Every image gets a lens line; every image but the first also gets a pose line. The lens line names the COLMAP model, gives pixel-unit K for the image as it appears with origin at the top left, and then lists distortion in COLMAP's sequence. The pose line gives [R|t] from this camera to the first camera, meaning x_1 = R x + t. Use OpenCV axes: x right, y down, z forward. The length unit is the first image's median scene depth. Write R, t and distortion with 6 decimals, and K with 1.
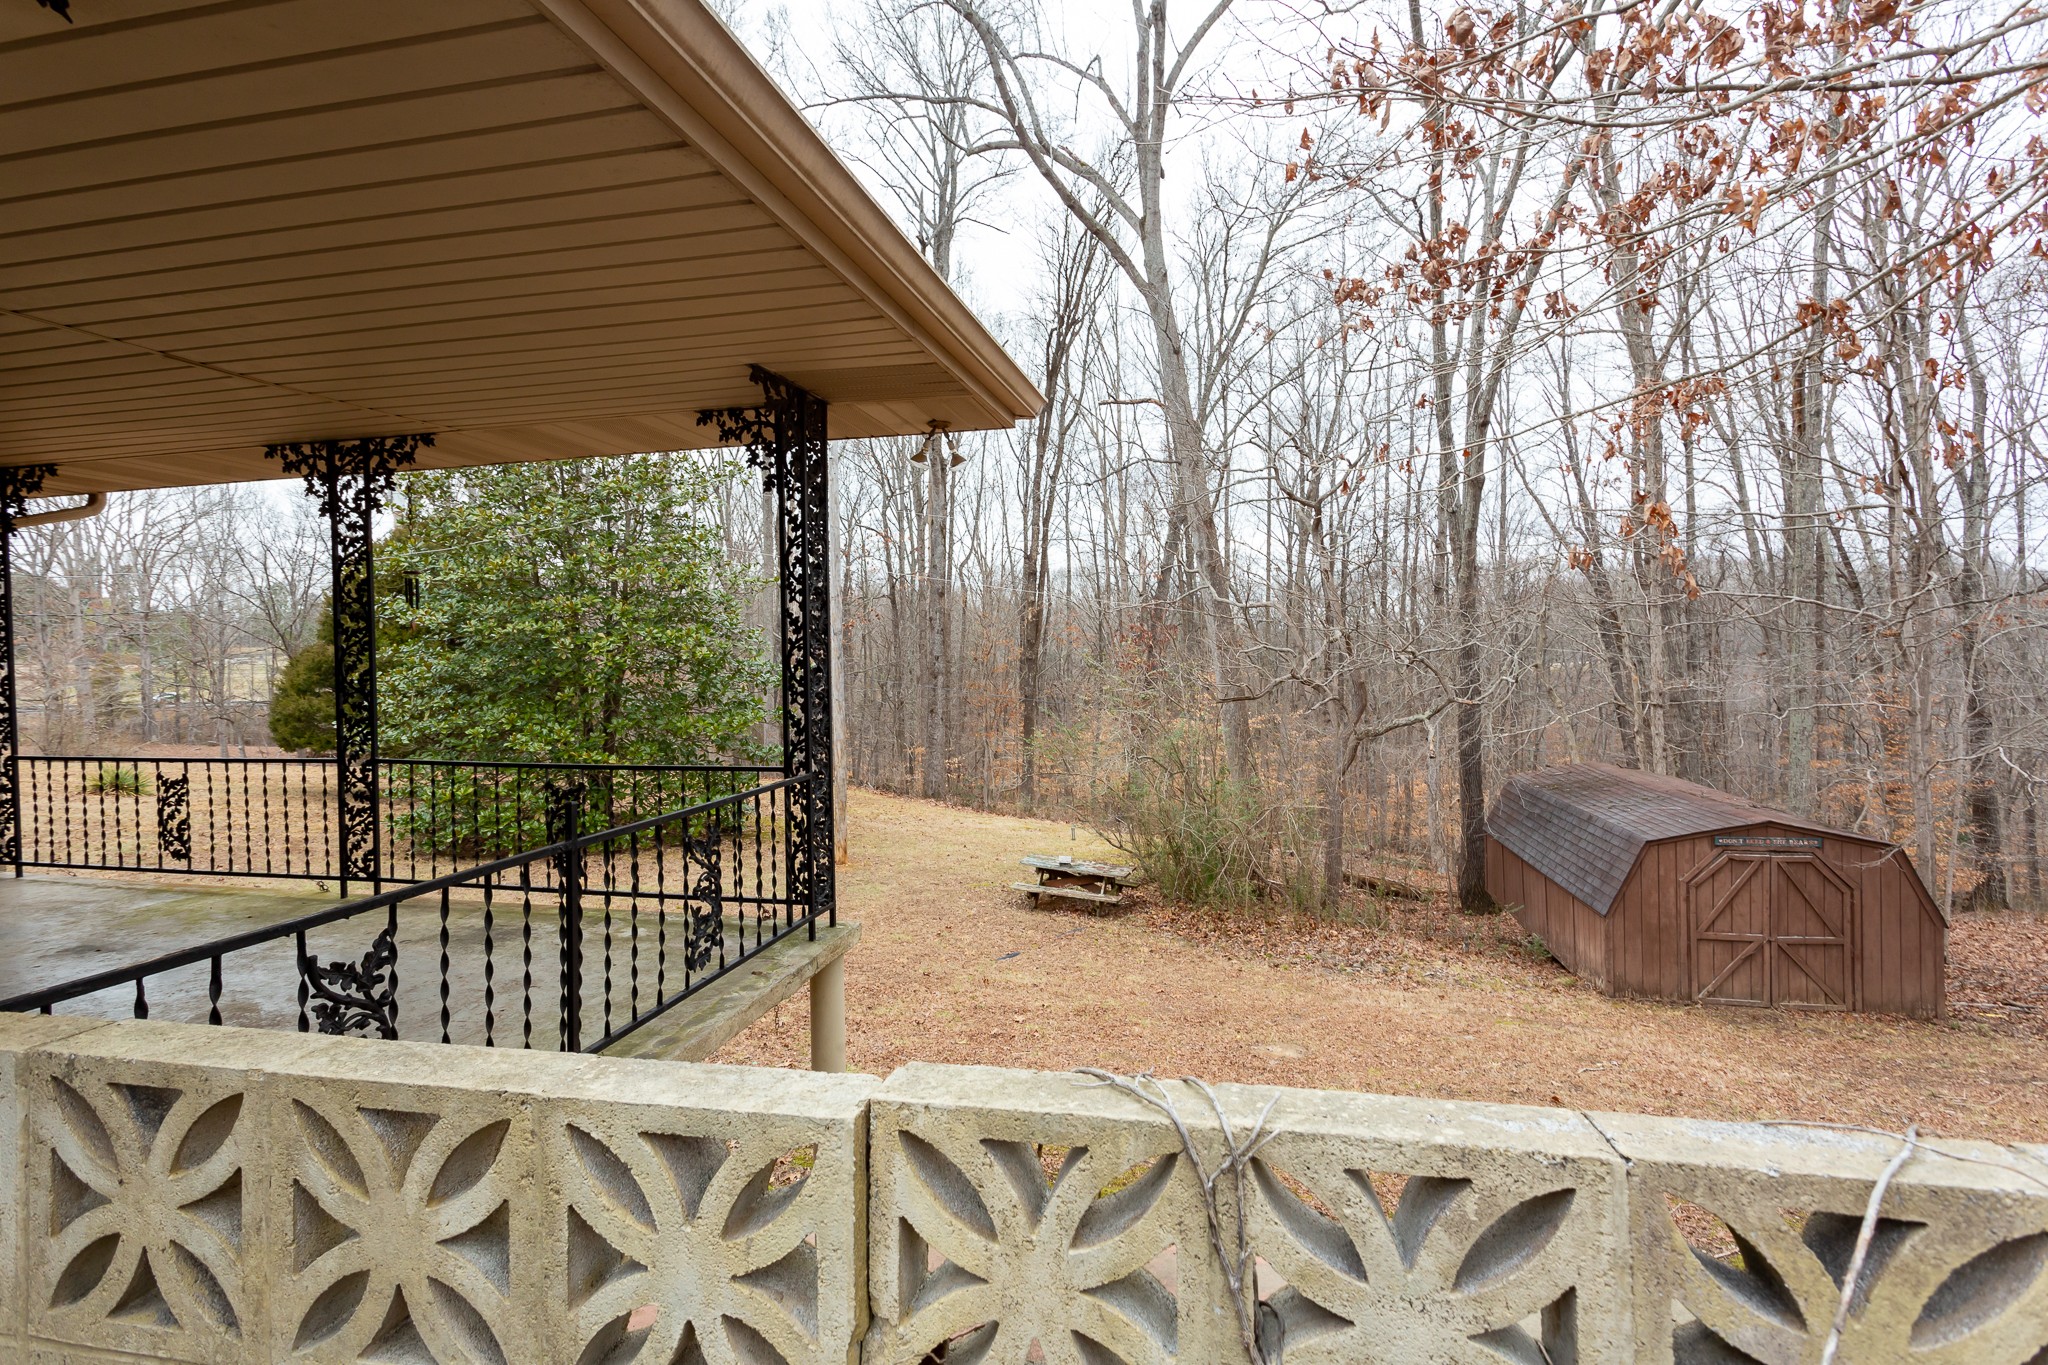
lens RADIAL K [[976.3, 0, 1016.3], [0, 976.3, 670.4], [0, 0, 1]] dist [0.000717, 0.000374]
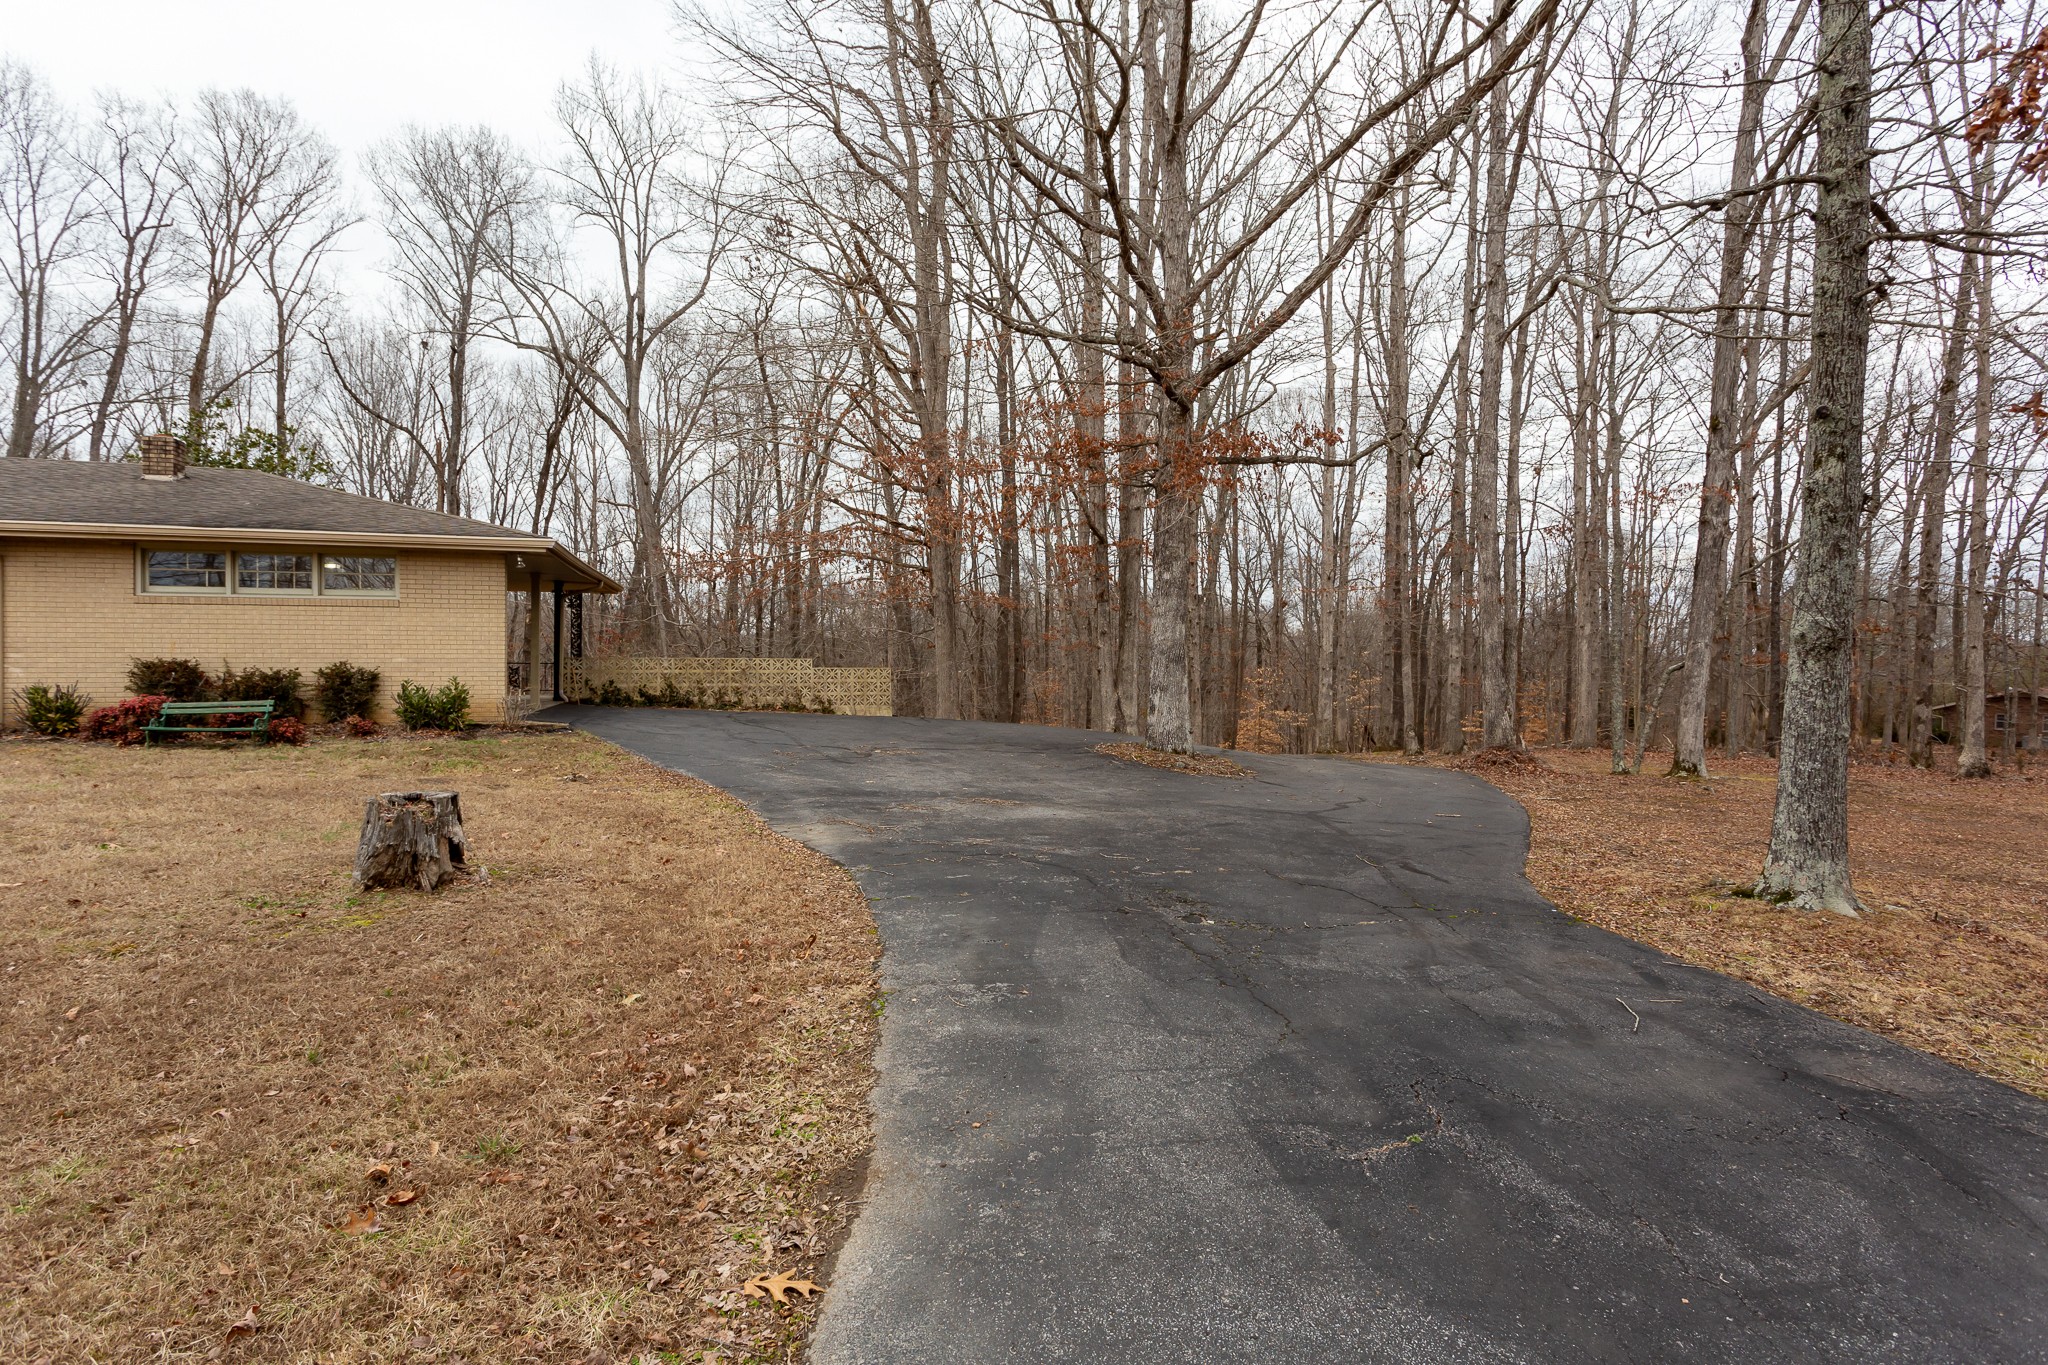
lens RADIAL K [[1057.6, 0, 1030.3], [0, 1057.6, 679.3], [0, 0, 1]] dist [-0.000059, 0.000832]
pose [[0.867625, 0.008257, 0.497151, -0.217508], [-0.006590, 0.999965, -0.005108, 0.046395], [-0.497176, 0.001156, 0.867649, -1.186381]]
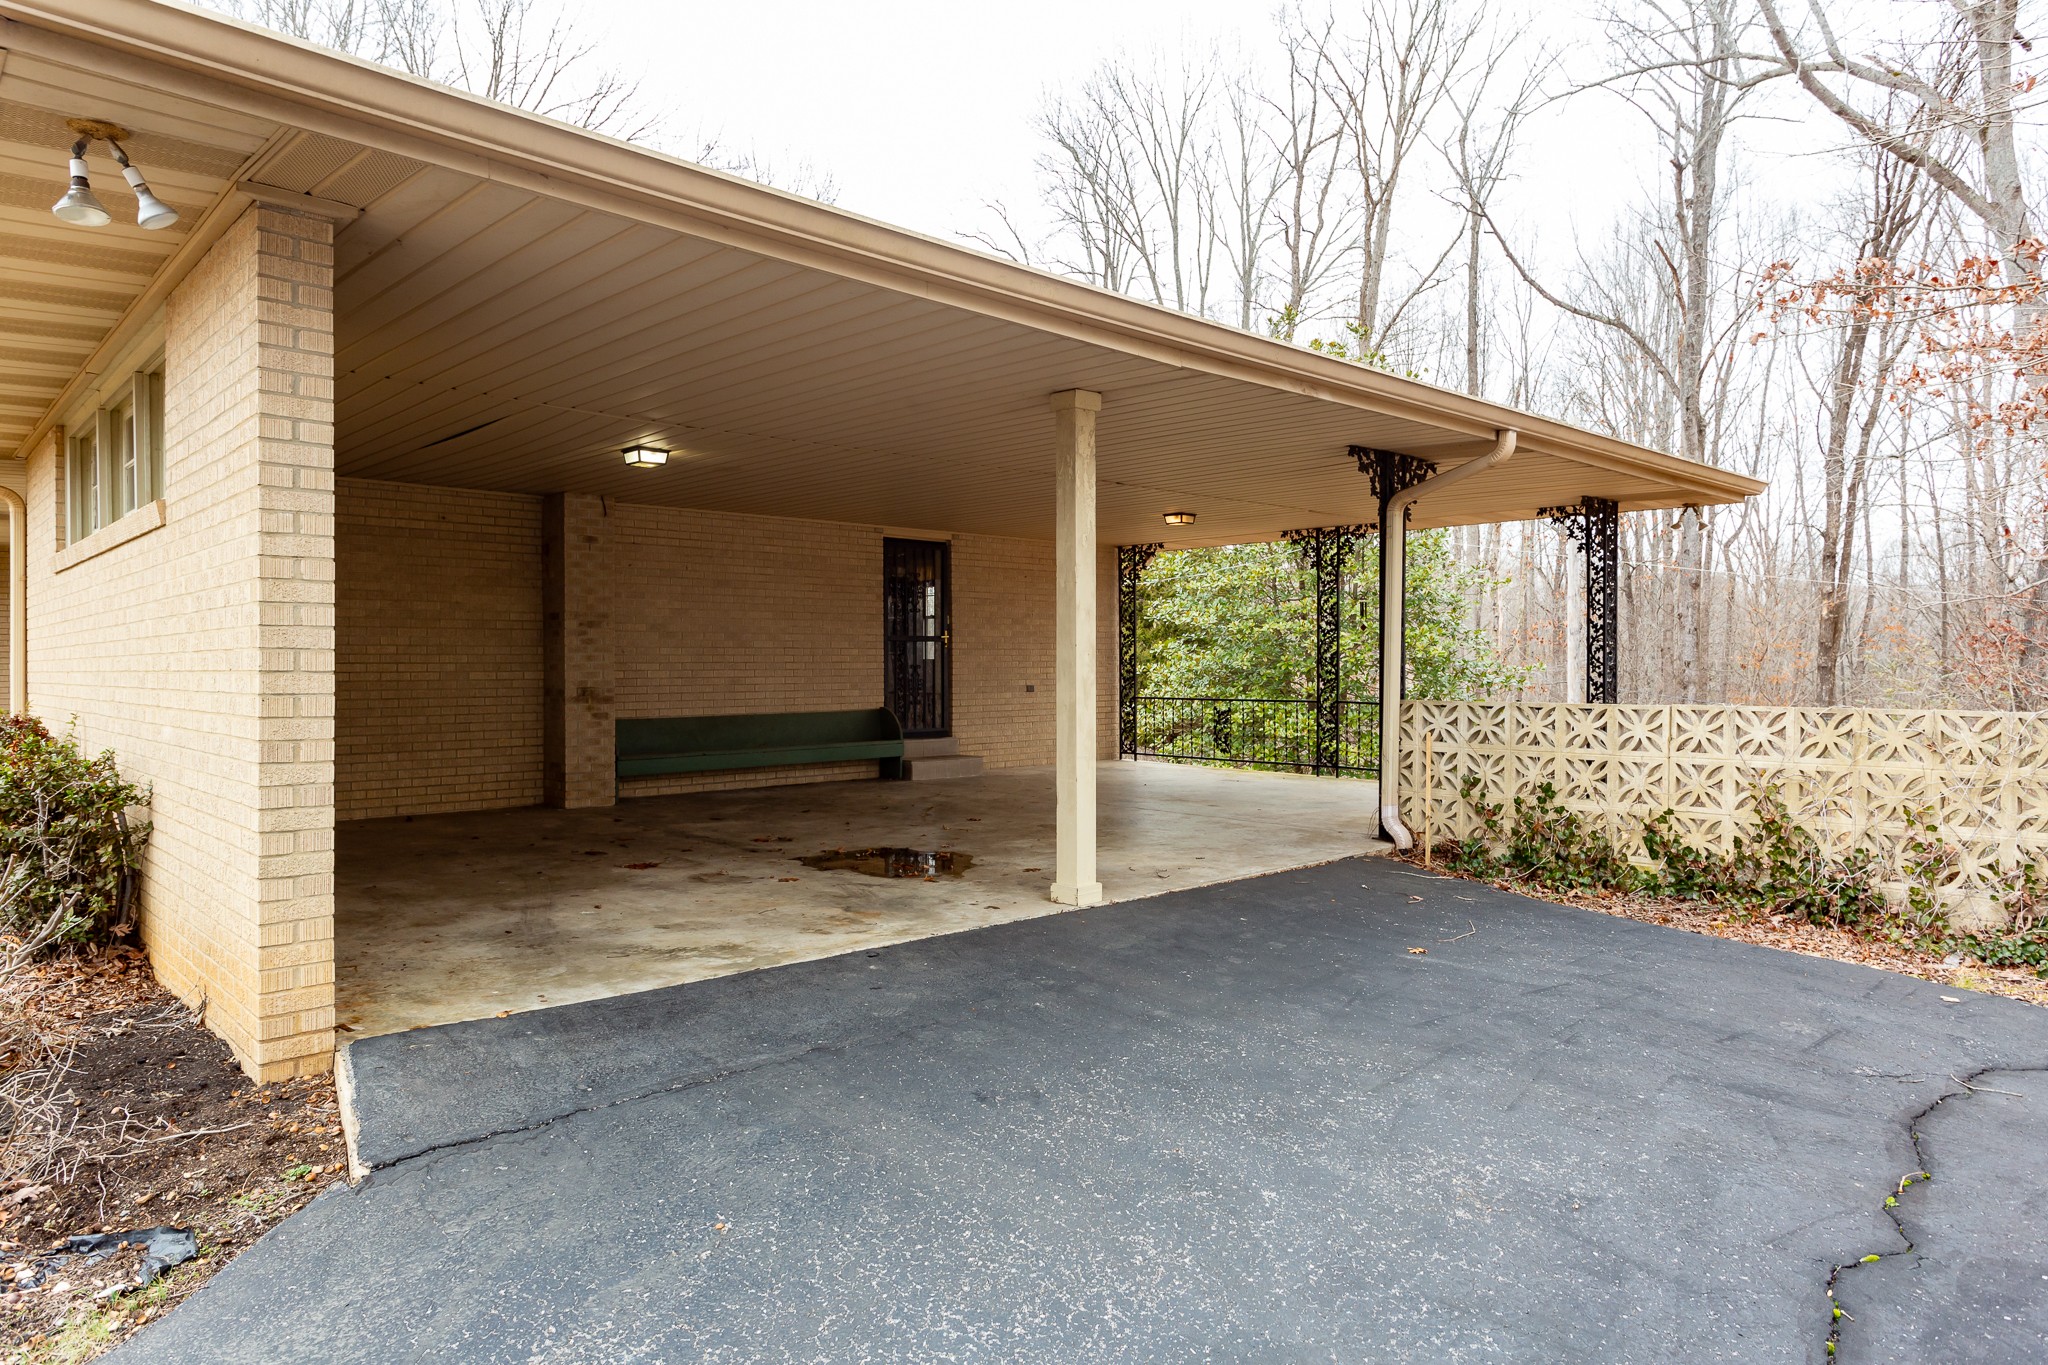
lens RADIAL K [[1240.0, 0, 1023.1], [0, 1240.0, 668.1], [0, 0, 1]] dist [-0.004883, 0.001872]
pose [[0.839505, 0.018326, -0.543042, 0.030201], [-0.023647, 0.999716, -0.002819, 0.013915], [0.542836, 0.015208, 0.839701, -0.356431]]
